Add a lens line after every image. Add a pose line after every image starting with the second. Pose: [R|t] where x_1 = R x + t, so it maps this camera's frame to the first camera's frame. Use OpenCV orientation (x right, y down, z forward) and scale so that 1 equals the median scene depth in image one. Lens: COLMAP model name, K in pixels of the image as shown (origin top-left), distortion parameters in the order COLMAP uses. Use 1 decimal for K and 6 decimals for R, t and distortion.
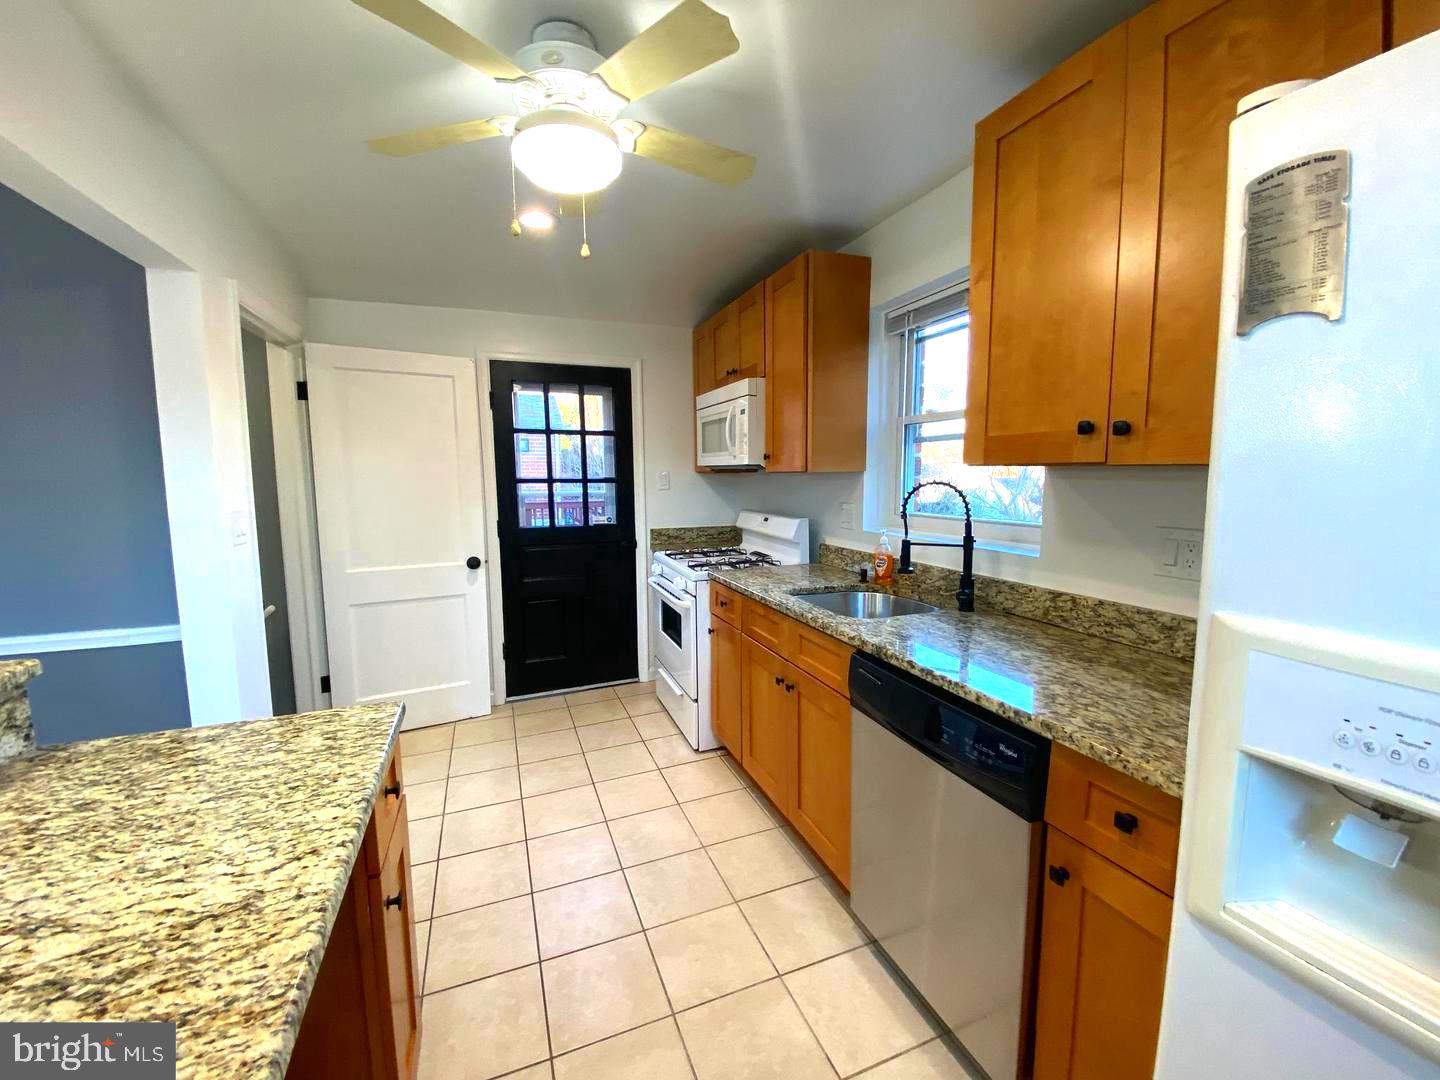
lens RADIAL K [[580.2, 0, 725.5], [0, 580.2, 534.9], [0, 0, 1]] dist [-0.018238, -0.001896]
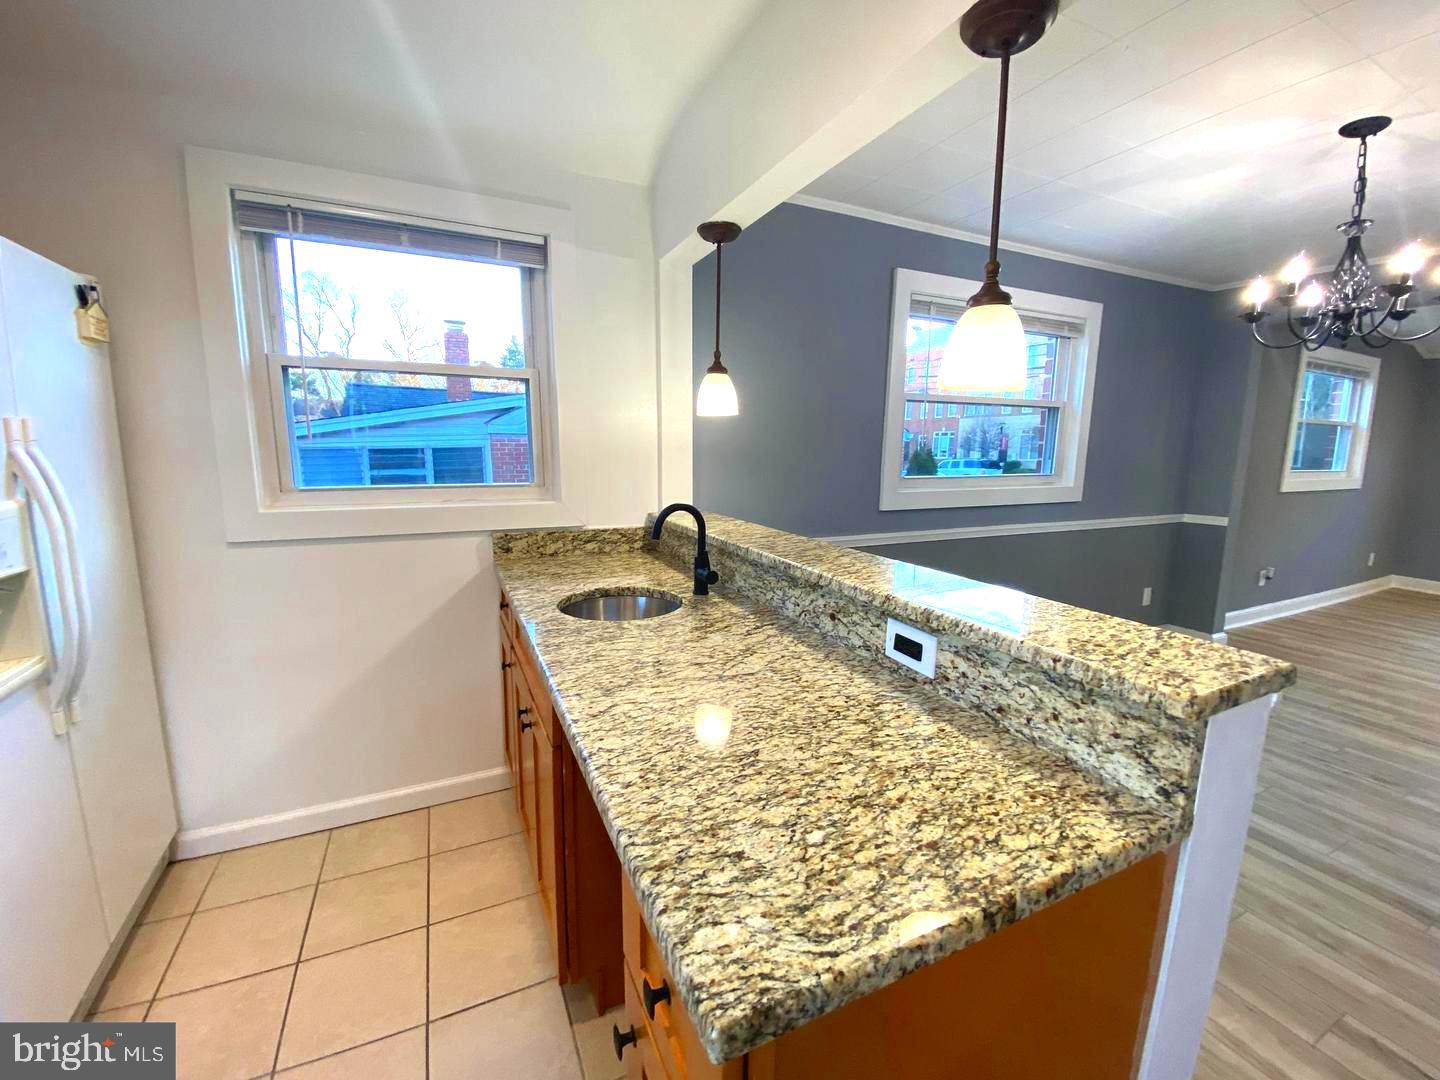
lens RADIAL K [[596.1, 0, 704.3], [0, 596.1, 528.1], [0, 0, 1]] dist [-0.032971, -0.001135]
pose [[-0.999625, 0.005108, -0.026911, -0.716094], [-0.001919, 0.966988, 0.254815, -0.129571], [0.027324, 0.254771, -0.966615, 1.658286]]
